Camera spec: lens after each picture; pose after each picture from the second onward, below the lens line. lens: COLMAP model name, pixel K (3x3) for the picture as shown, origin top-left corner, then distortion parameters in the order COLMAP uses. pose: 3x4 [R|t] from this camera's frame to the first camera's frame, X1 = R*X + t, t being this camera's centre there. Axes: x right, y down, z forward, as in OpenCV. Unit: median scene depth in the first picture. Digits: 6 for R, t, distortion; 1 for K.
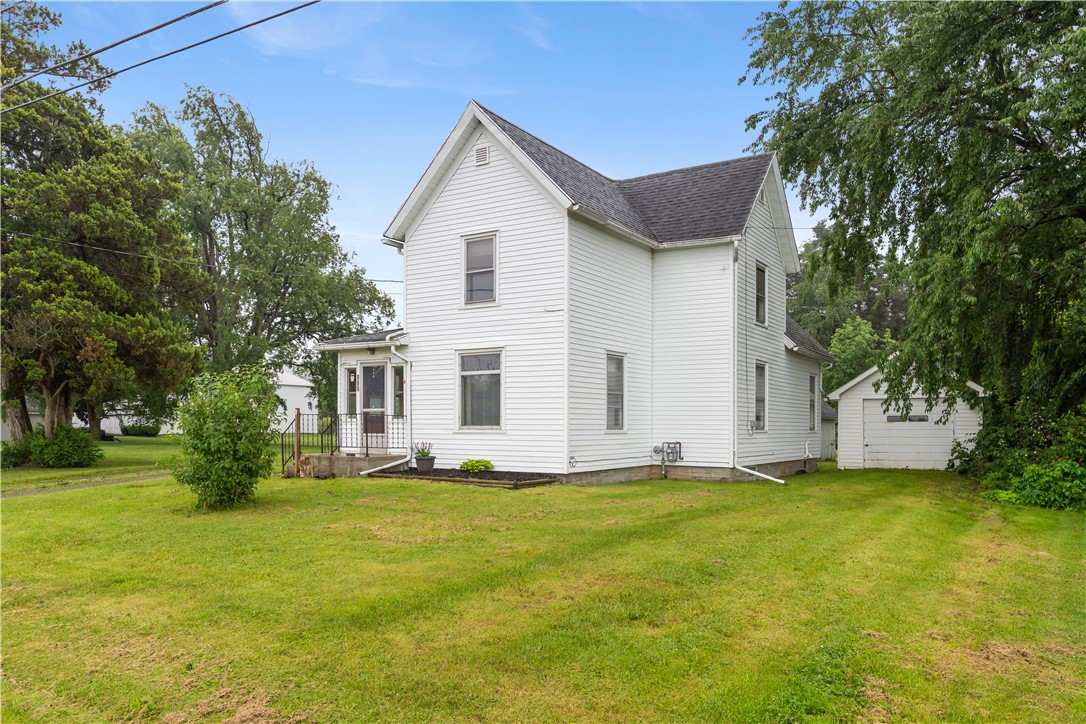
lens RADIAL K [[796.3, 0, 535.9], [0, 796.3, 409.9], [0, 0, 1]] dist [0.034892, 0.001510]
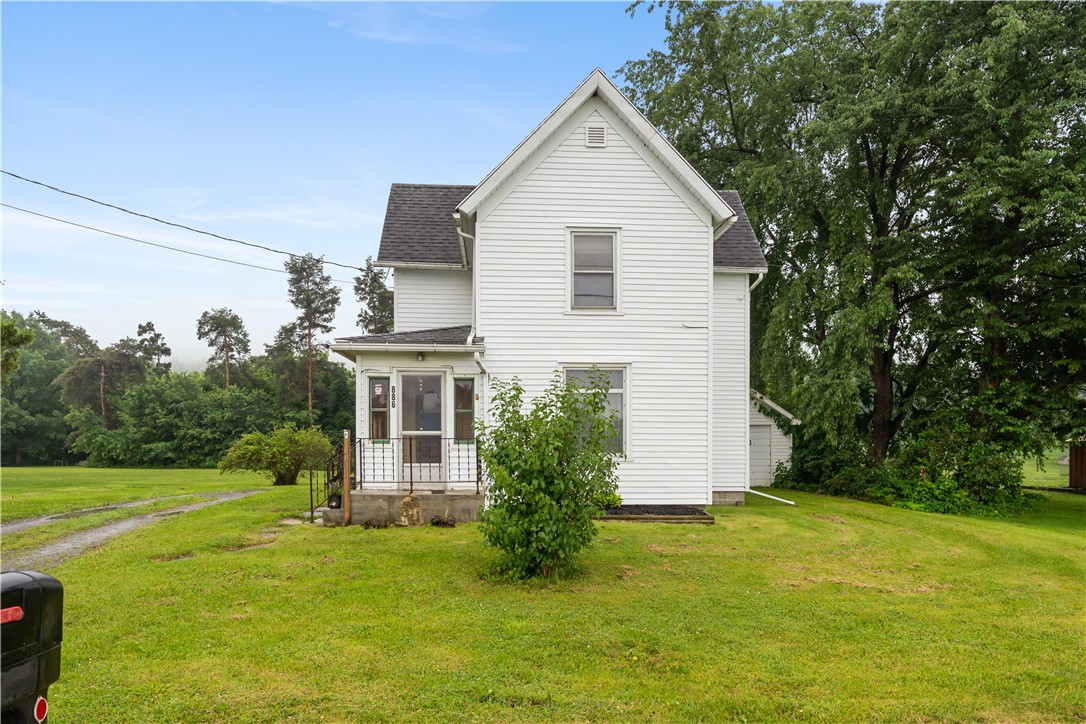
lens RADIAL K [[787.2, 0, 544.8], [0, 787.2, 449.8], [0, 0, 1]] dist [0.007165, 0.001001]
pose [[0.810328, -0.004138, 0.585962, -0.596174], [-0.012361, 0.999632, 0.024154, -0.003542], [-0.585846, -0.026816, 0.809978, 0.337677]]
